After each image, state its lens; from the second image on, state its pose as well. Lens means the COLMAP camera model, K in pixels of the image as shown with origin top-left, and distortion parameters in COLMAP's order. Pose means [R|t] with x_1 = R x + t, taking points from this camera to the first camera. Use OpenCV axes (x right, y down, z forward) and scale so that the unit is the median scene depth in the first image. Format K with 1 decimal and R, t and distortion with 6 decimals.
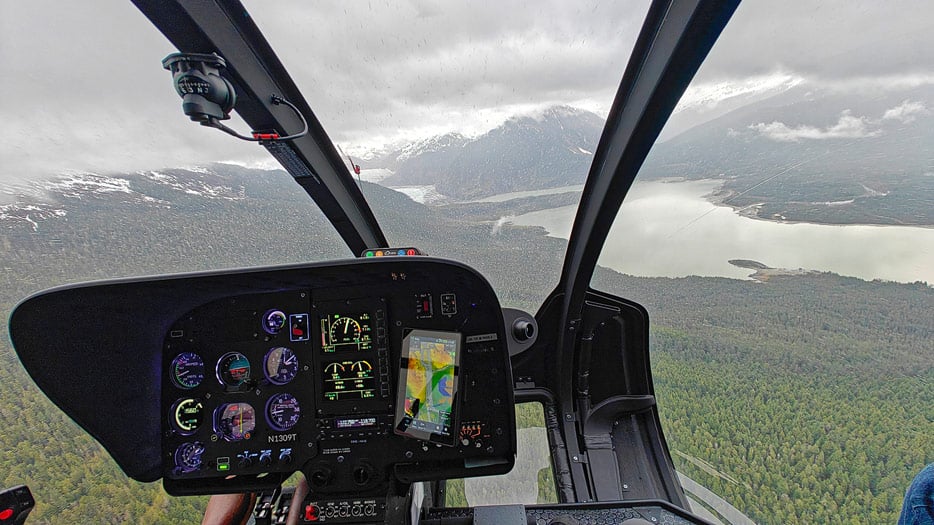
lens RADIAL K [[384.0, 0, 467.0], [0, 384.0, 262.5], [0, 0, 1]] dist [-0.000560, 0.000664]
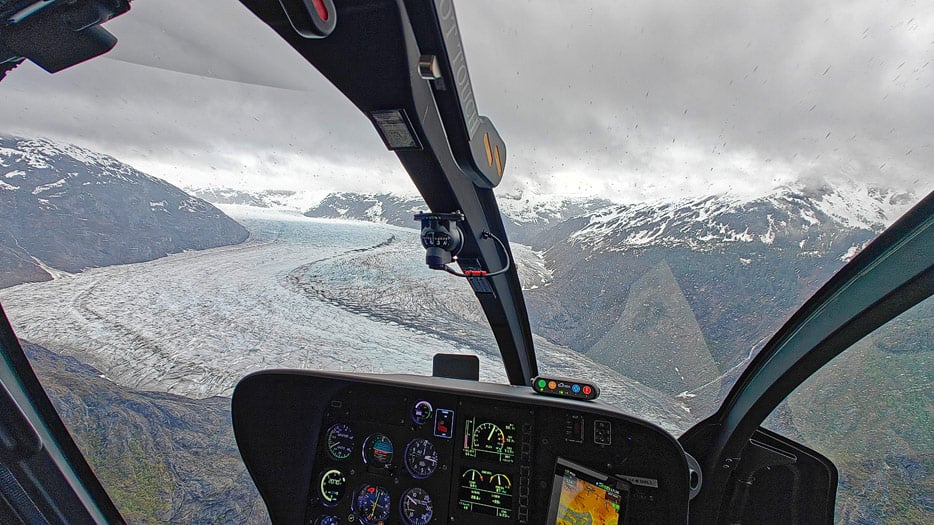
lens RADIAL K [[384.0, 0, 467.0], [0, 384.0, 262.5], [0, 0, 1]] dist [-0.000560, 0.000664]
pose [[0.958826, 0.101911, -0.265080, -0.157145], [-0.139134, 0.982273, -0.125625, -0.127532], [0.247578, 0.157334, 0.956008, -0.013164]]
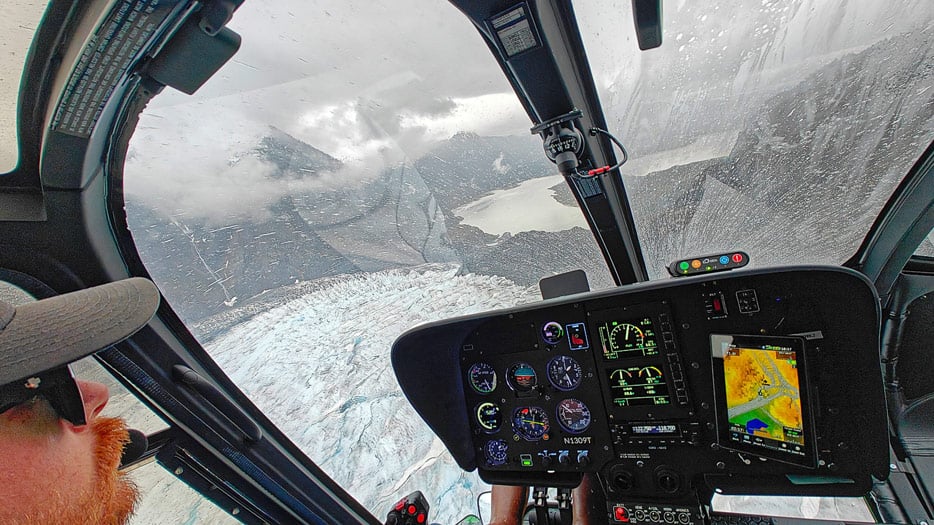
lens RADIAL K [[384.0, 0, 467.0], [0, 384.0, 262.5], [0, 0, 1]] dist [-0.000560, 0.000664]
pose [[0.910455, -0.132639, -0.391763, -0.277791], [0.151830, 0.988238, 0.018265, -0.093082], [0.384732, -0.076111, 0.919885, -0.053421]]
